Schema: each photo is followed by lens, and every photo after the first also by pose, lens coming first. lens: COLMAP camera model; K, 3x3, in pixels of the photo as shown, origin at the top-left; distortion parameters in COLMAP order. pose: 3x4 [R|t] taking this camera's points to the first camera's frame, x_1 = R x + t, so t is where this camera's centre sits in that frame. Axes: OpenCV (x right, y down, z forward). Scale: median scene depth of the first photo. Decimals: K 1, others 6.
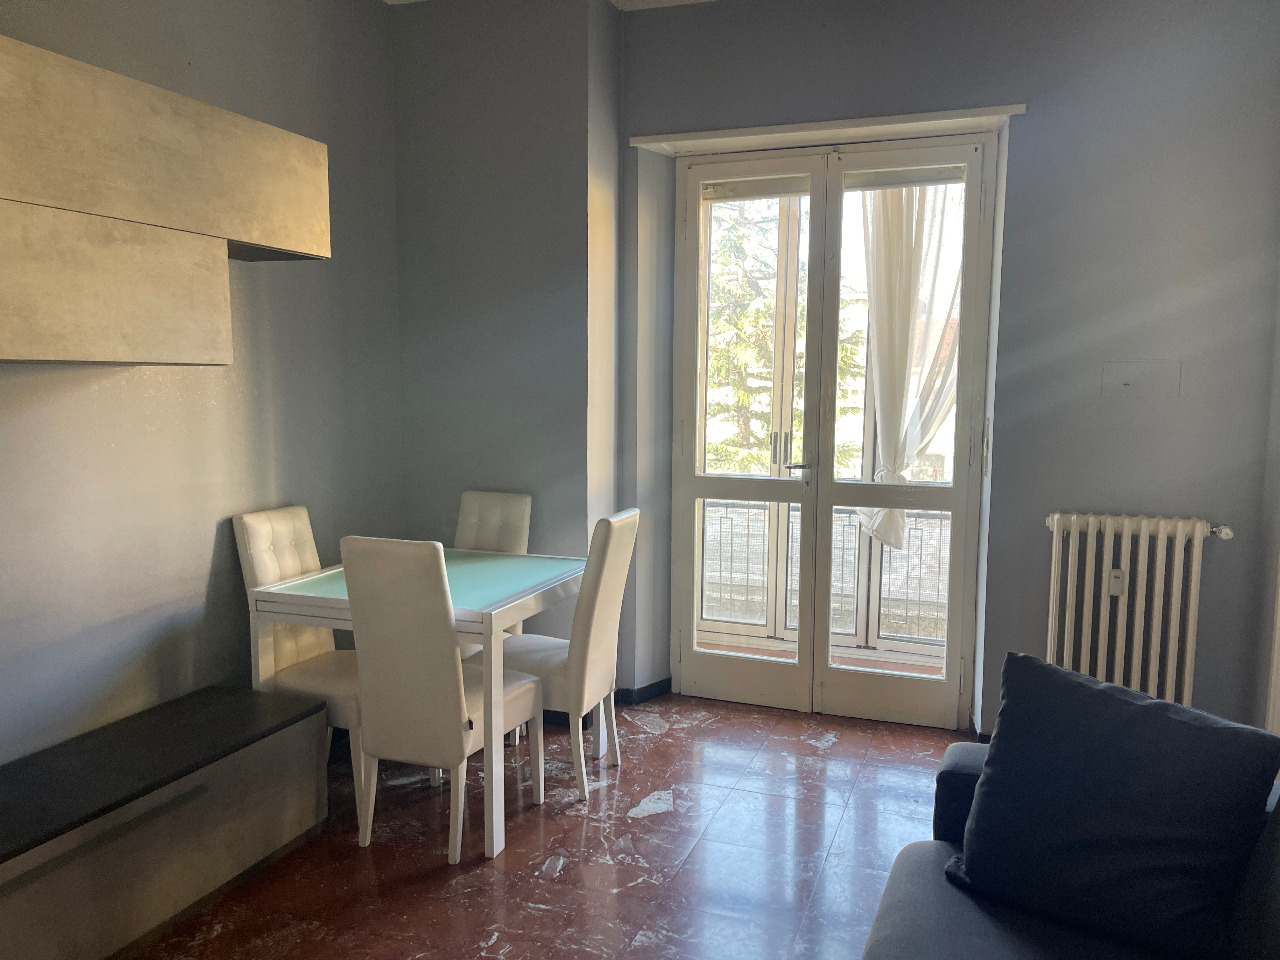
lens RADIAL K [[969.3, 0, 646.6], [0, 969.3, 480.7], [0, 0, 1]] dist [0.028450, -0.007525]
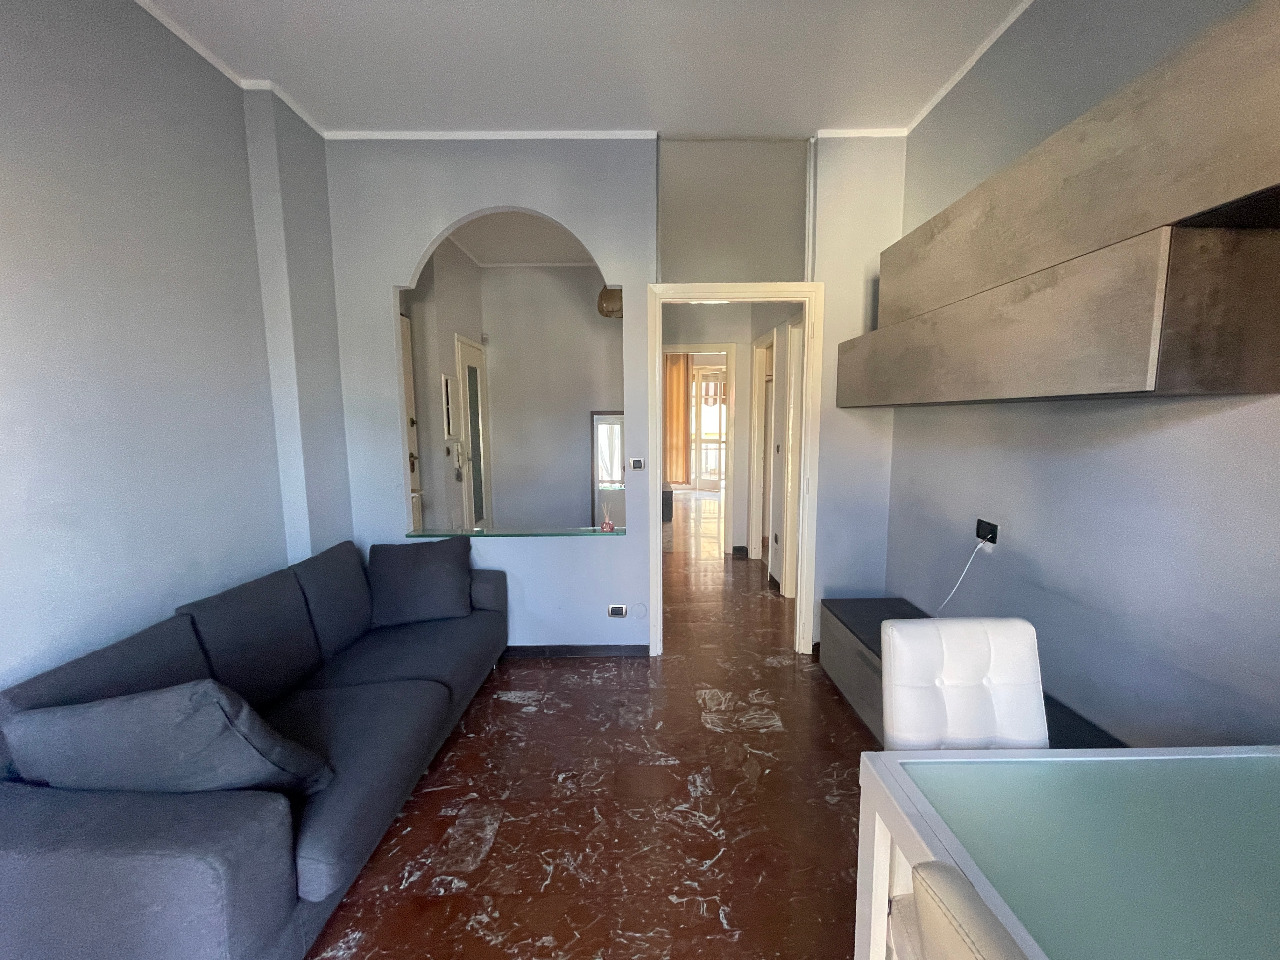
lens RADIAL K [[518.3, 0, 638.5], [0, 518.3, 478.8], [0, 0, 1]] dist [-0.000825, 0.001653]
pose [[-0.933582, 0.045975, -0.355404, 0.085373], [-0.032074, 0.977037, 0.210641, -0.100582], [0.356927, 0.208050, -0.910669, 1.001995]]
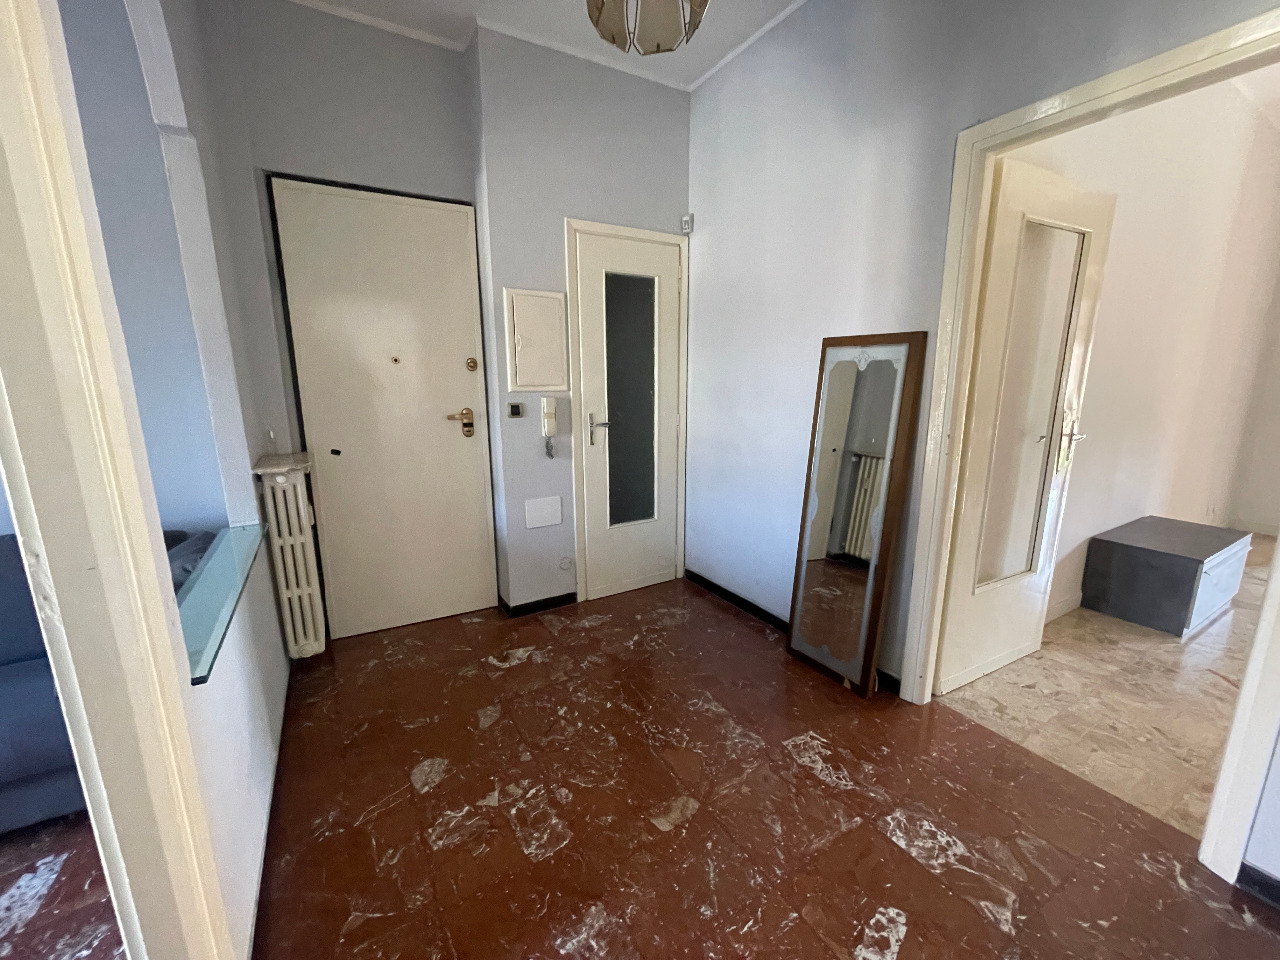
lens RADIAL K [[518.3, 0, 638.6], [0, 518.3, 482.9], [0, 0, 1]] dist [-0.000825, 0.001653]
pose [[-0.781752, -0.128830, 0.610136, -0.566940], [0.062507, 0.957310, 0.282224, 0.003150], [-0.620448, 0.258767, -0.740327, 0.229481]]
